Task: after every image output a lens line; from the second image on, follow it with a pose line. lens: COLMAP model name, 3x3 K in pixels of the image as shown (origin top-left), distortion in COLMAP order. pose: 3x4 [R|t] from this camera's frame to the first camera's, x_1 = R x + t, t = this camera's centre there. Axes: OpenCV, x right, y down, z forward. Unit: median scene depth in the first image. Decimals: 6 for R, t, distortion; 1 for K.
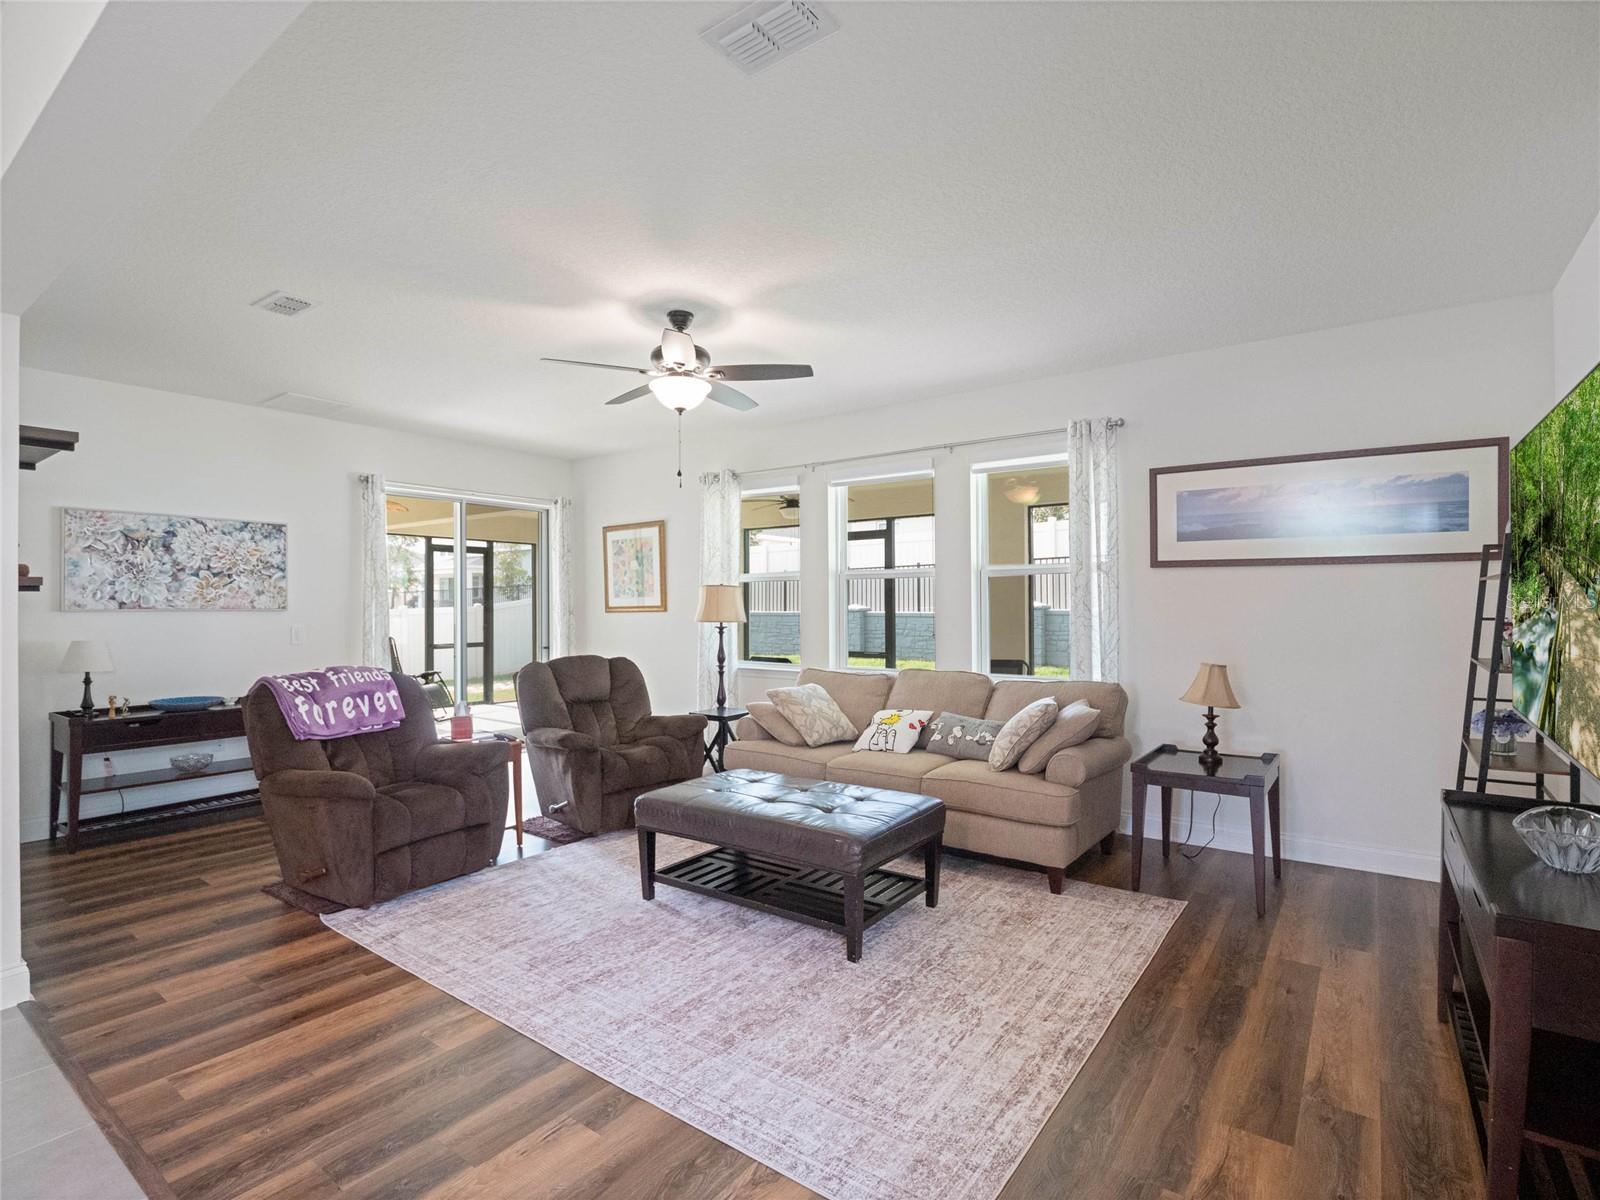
lens RADIAL K [[788.9, 0, 796.0], [0, 788.9, 606.3], [0, 0, 1]] dist [-0.010683, -0.002094]
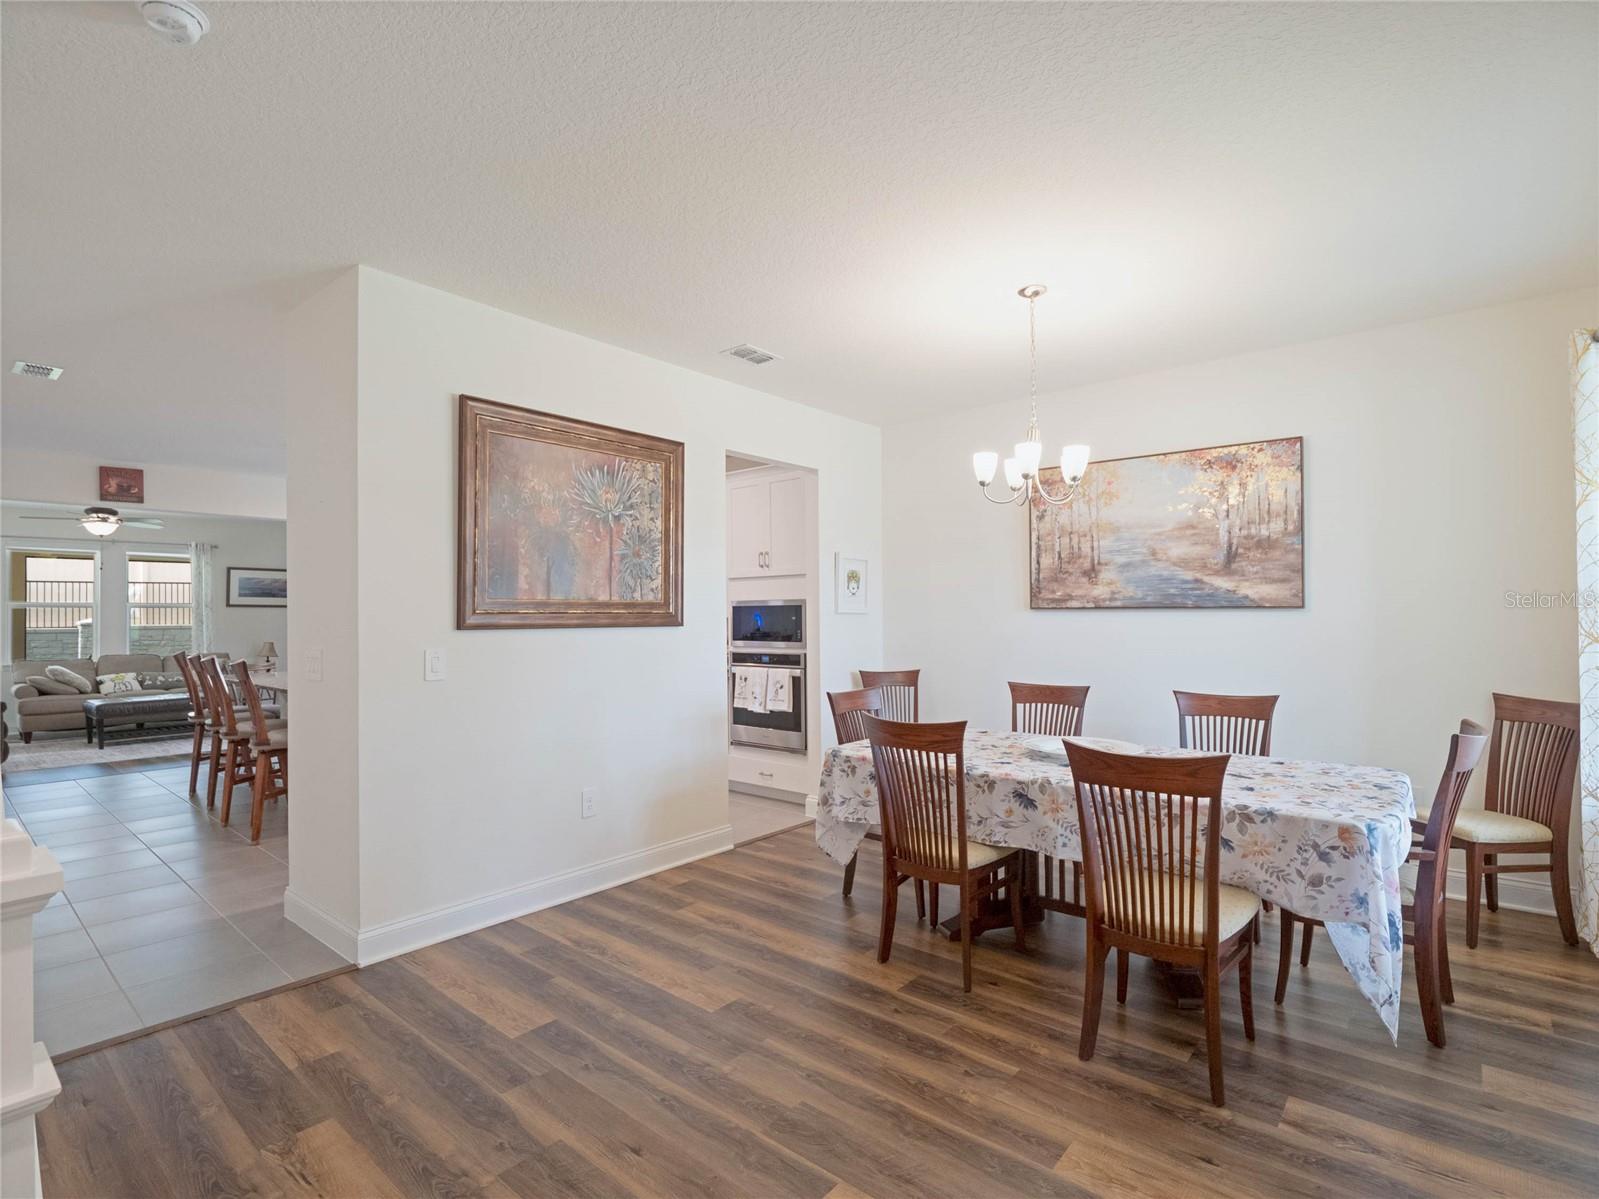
lens RADIAL K [[788.4, 0, 801.6], [0, 788.4, 611.6], [0, 0, 1]] dist [-0.010683, -0.002094]
pose [[0.075044, 0.012144, 0.997106, -2.038913], [0.009014, 0.999877, -0.012856, 0.015005], [-0.997139, 0.009953, 0.074925, -1.070265]]
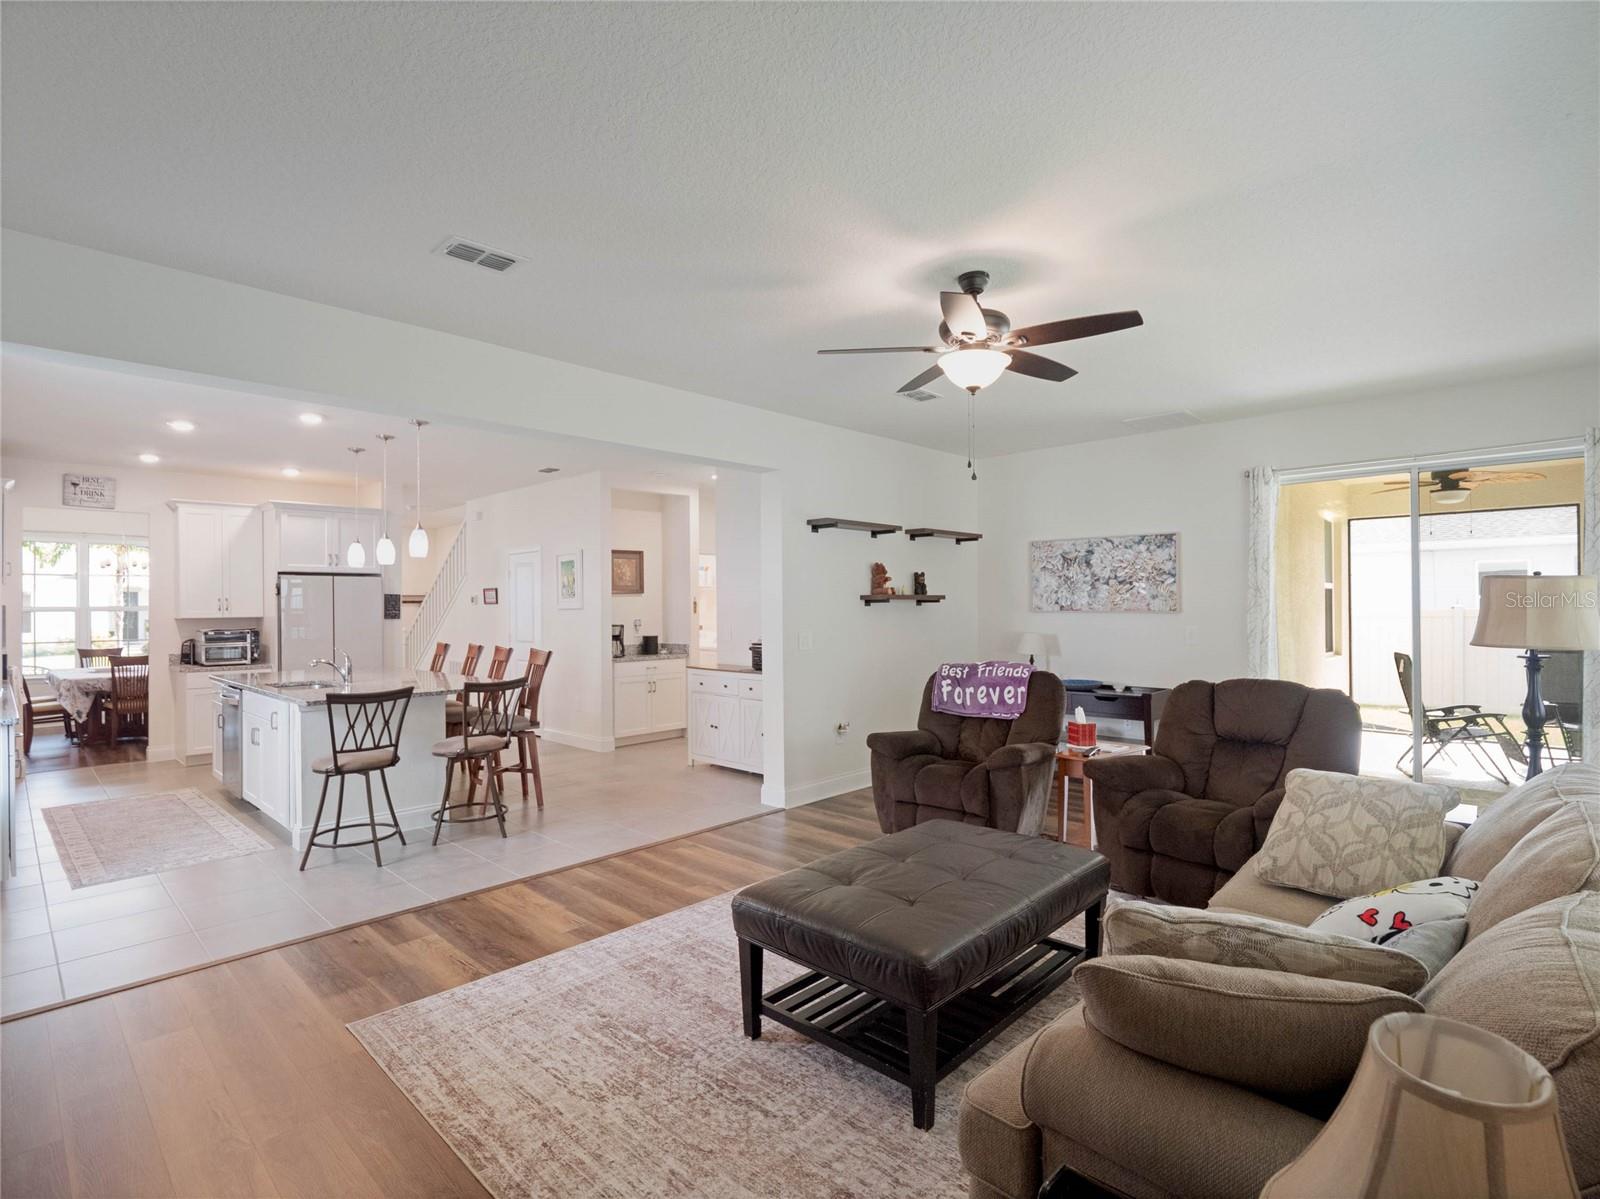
lens RADIAL K [[788.9, 0, 799.0], [0, 788.9, 604.1], [0, 0, 1]] dist [-0.010683, -0.002094]
pose [[-0.129553, 0.003566, -0.991566, 0.670402], [0.007715, 0.999967, 0.002588, -0.017707], [0.991542, -0.007315, -0.129576, 0.849243]]
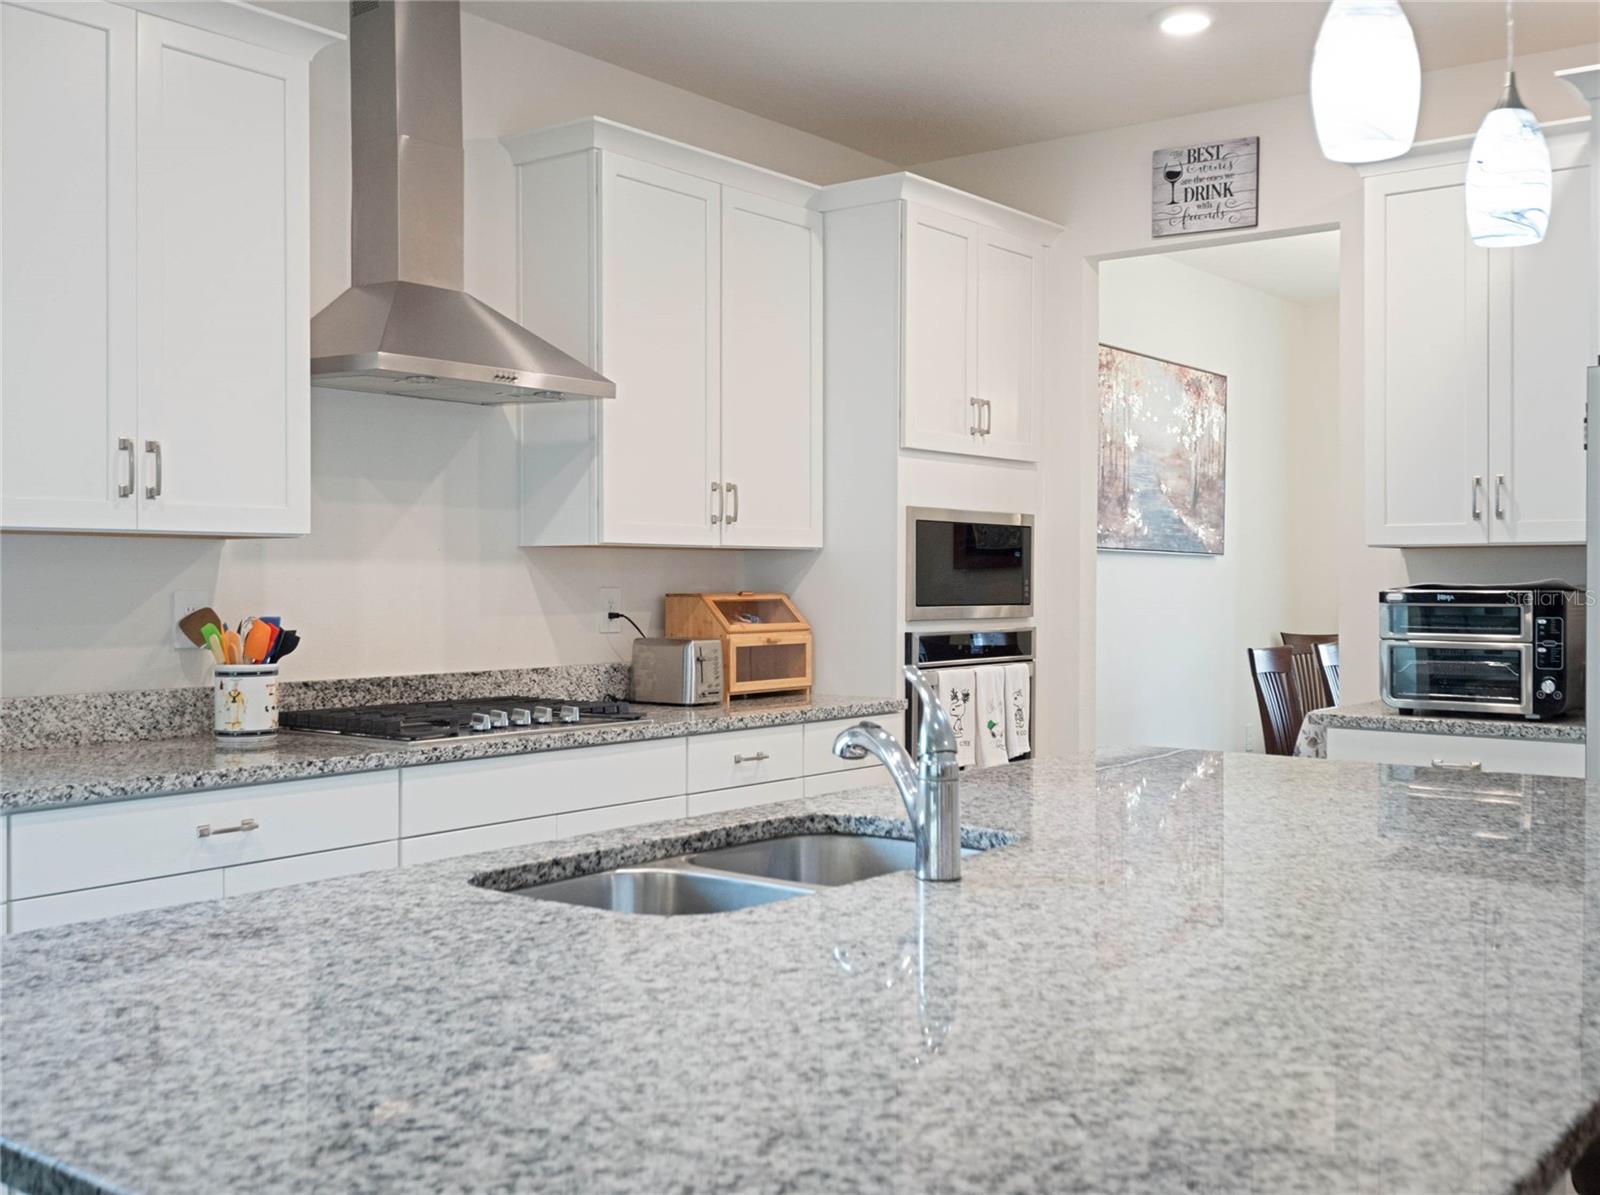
lens RADIAL K [[1657.7, 0, 800.3], [0, 1657.7, 590.4], [0, 0, 1]] dist [0.027714, 0.000000]
pose [[-0.999808, 0.003454, 0.019306, -0.530703], [0.003611, 0.999961, 0.008081, 0.027012], [-0.019277, 0.008149, -0.999781, 0.384980]]
